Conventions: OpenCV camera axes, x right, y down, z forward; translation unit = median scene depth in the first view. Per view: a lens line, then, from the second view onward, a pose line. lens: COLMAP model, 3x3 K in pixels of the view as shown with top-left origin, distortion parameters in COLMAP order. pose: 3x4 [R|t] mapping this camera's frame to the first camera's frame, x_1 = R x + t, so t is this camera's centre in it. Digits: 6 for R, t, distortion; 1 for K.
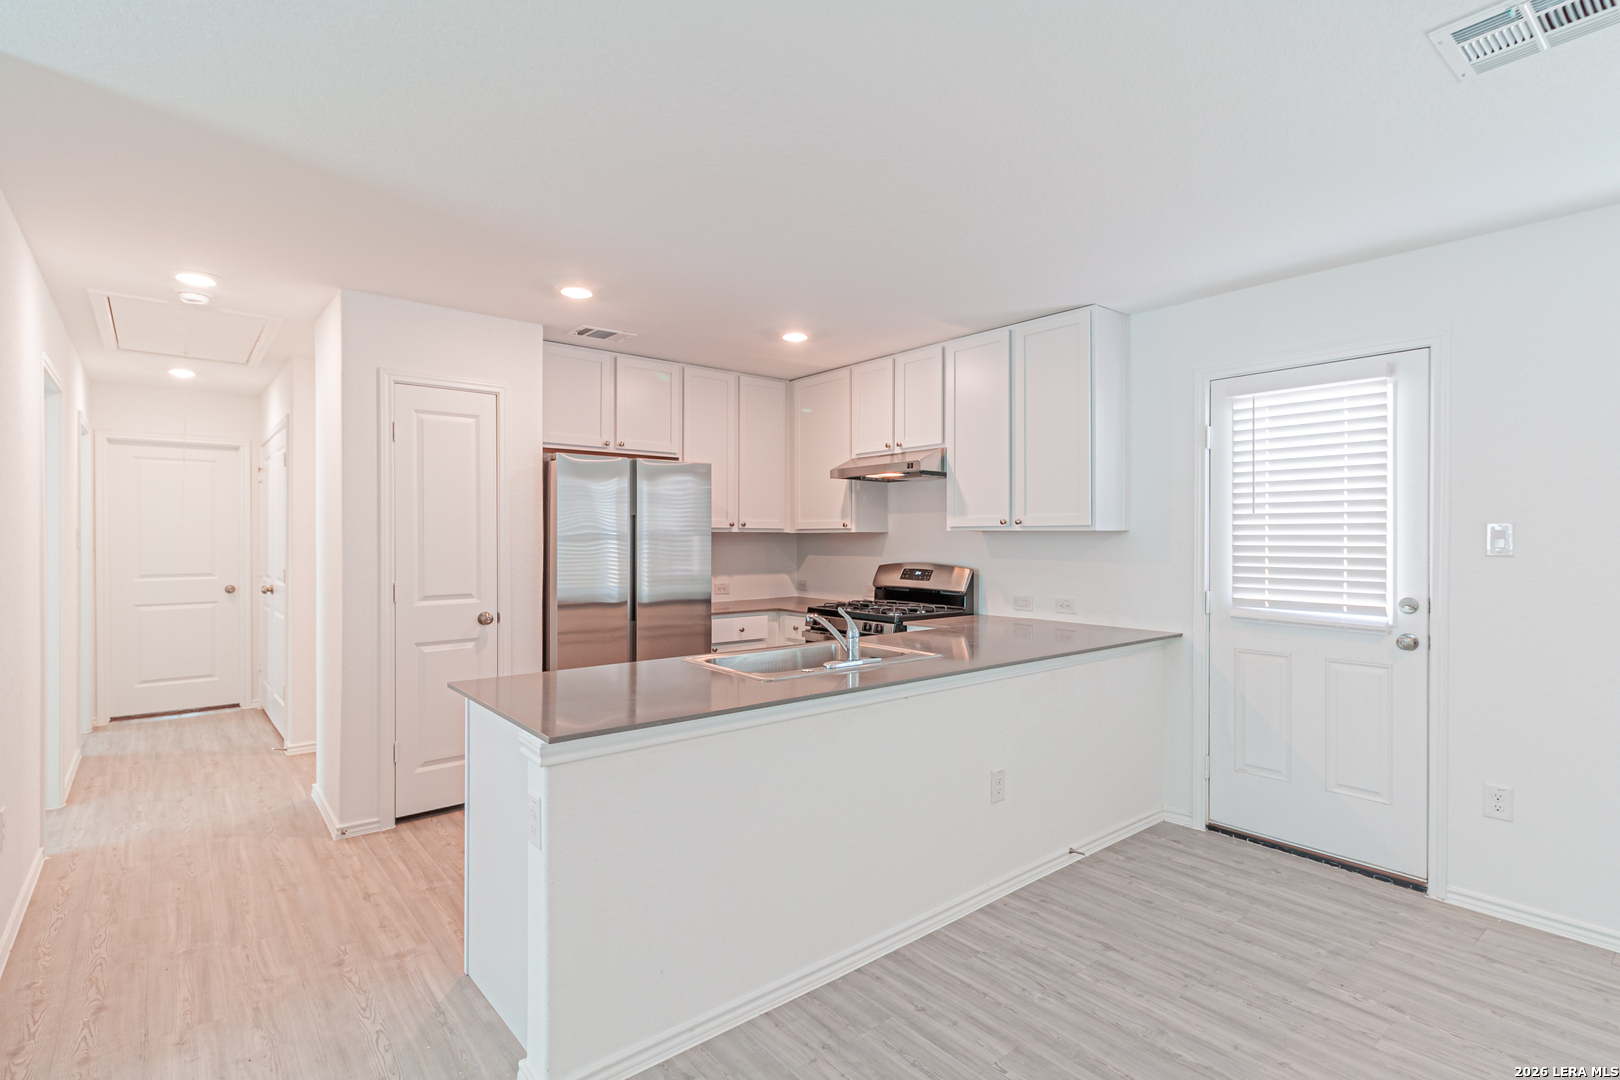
lens RADIAL K [[758.0, 0, 844.2], [0, 758.0, 540.5], [0, 0, 1]] dist [0.007546, -0.000200]
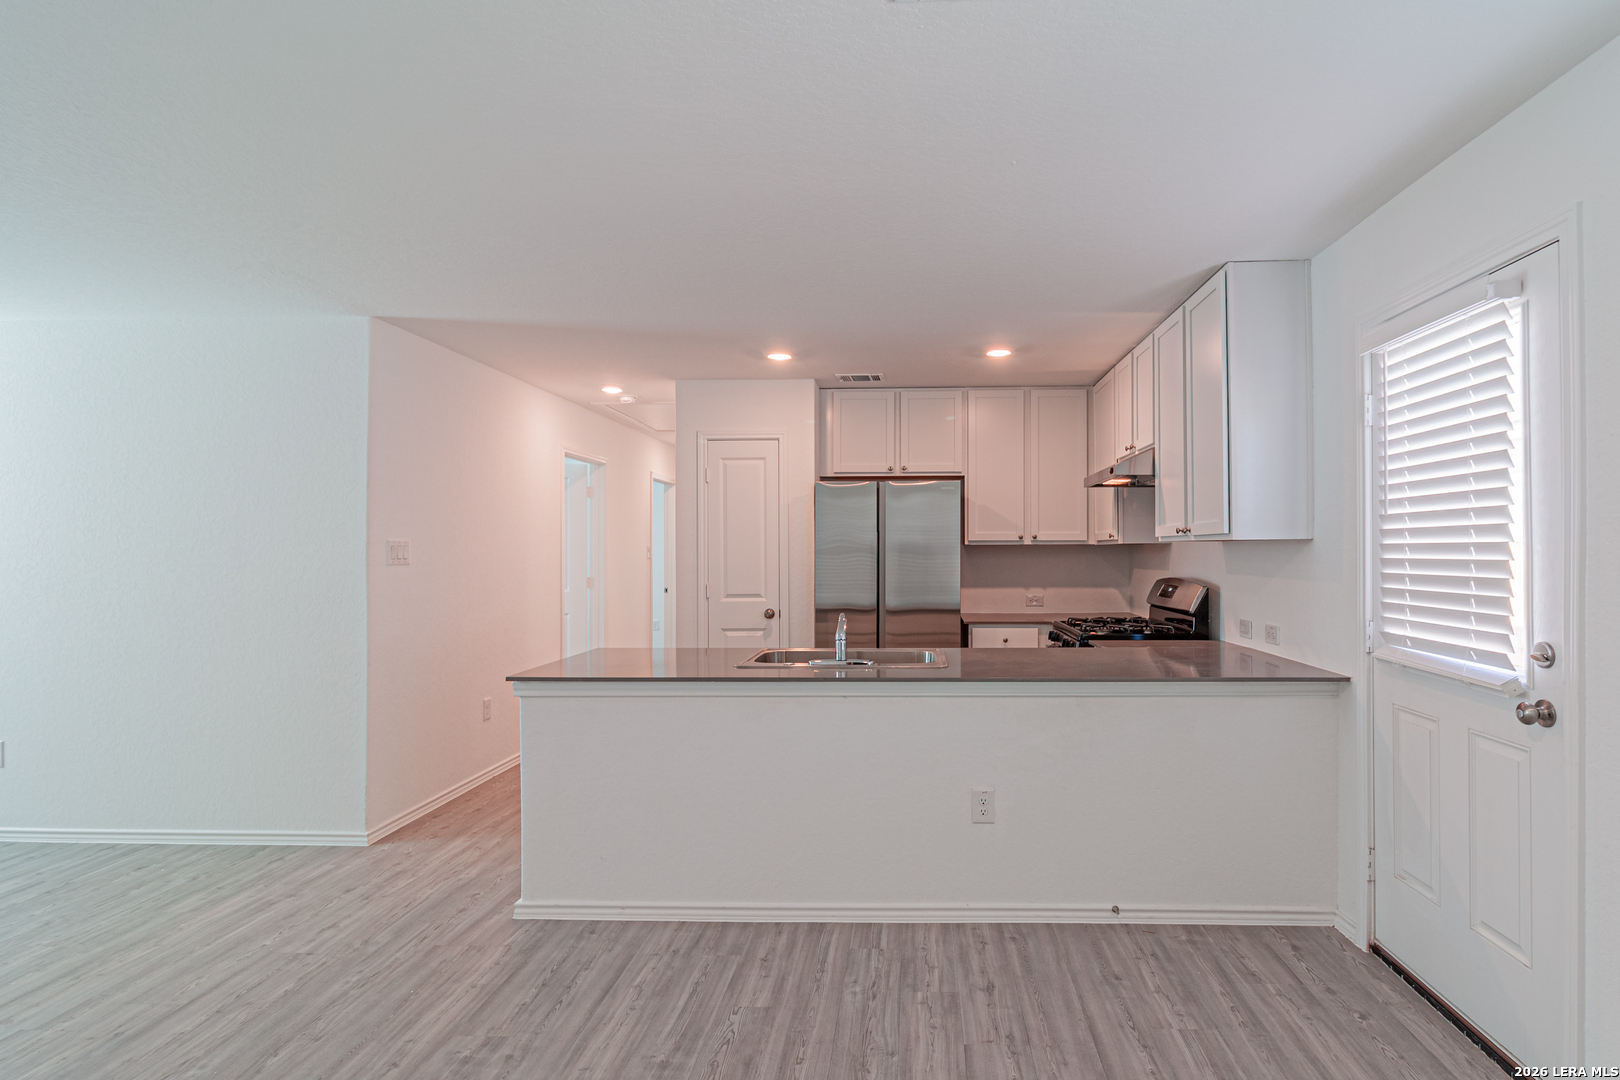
lens RADIAL K [[790.8, 0, 894.8], [0, 790.8, 540.8], [0, 0, 1]] dist [-0.000346, -0.001659]
pose [[0.756975, -0.012056, -0.653333, 0.567373], [0.002513, 0.999876, -0.015539, -0.000067], [0.653439, 0.010120, 0.756911, 0.116425]]
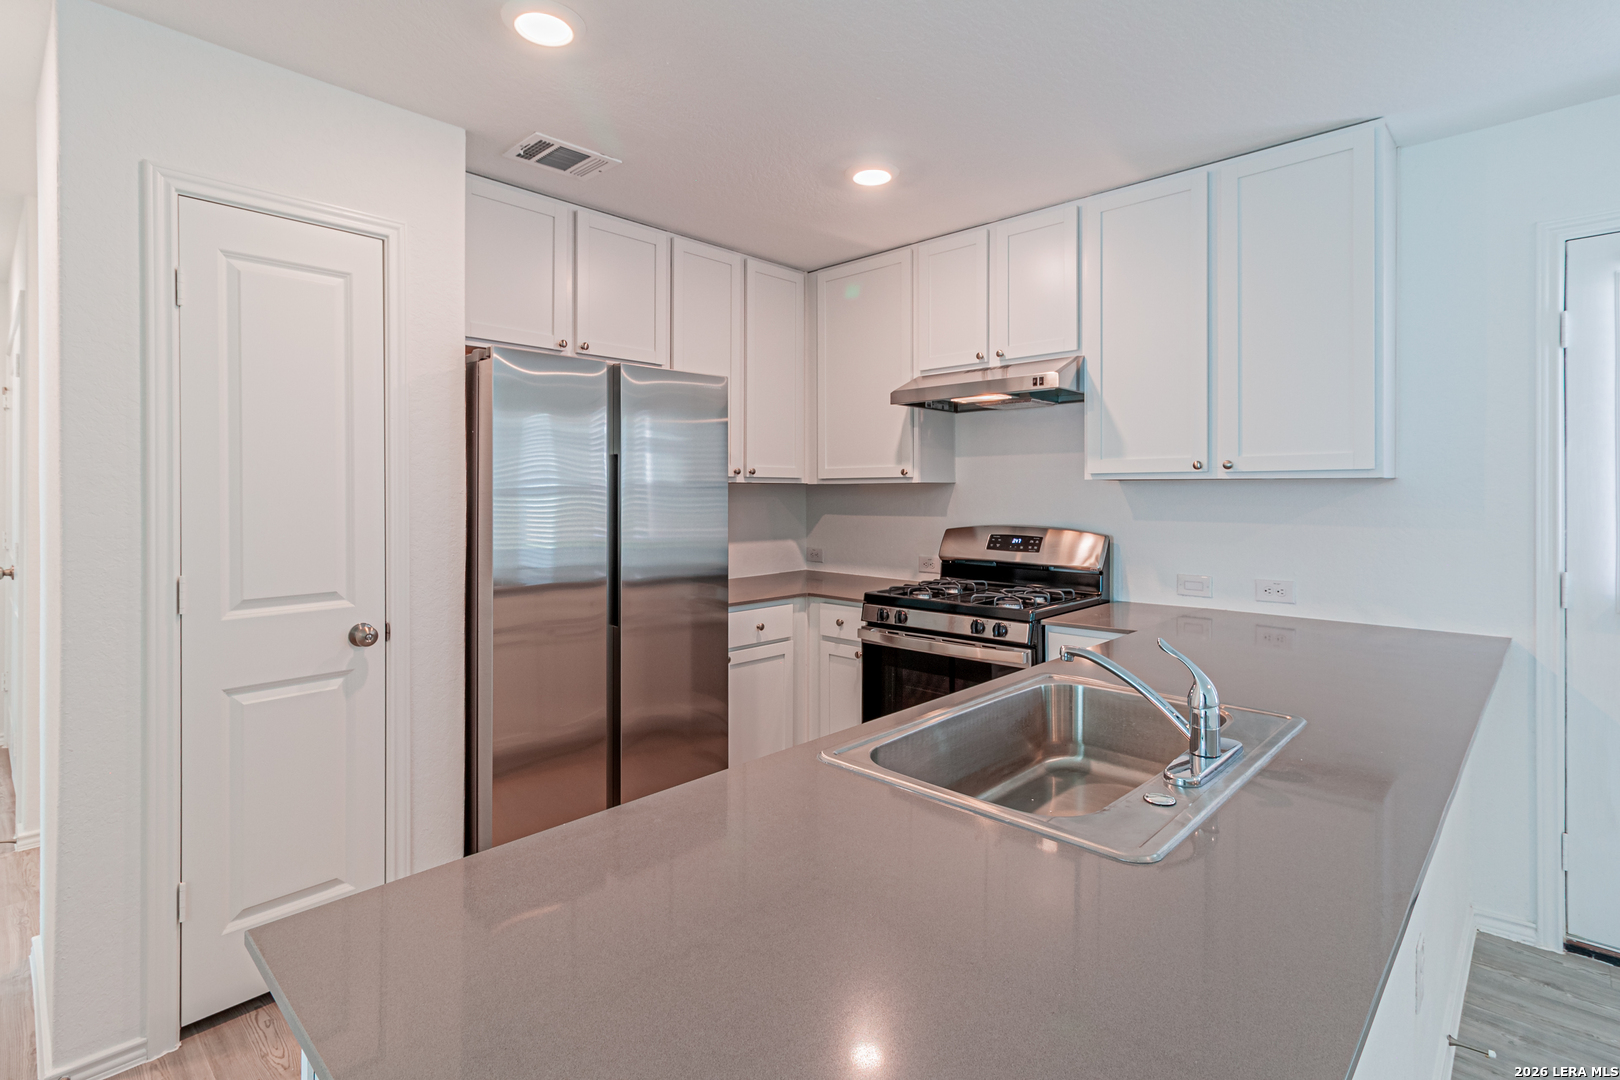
lens RADIAL K [[795.2, 0, 842.2], [0, 795.2, 495.4], [0, 0, 1]] dist [0.004646, 0.000857]
pose [[0.994679, 0.001908, 0.103003, -0.171642], [-0.001676, 0.999996, -0.002336, 0.003770], [-0.103007, 0.002150, 0.994678, 0.358416]]
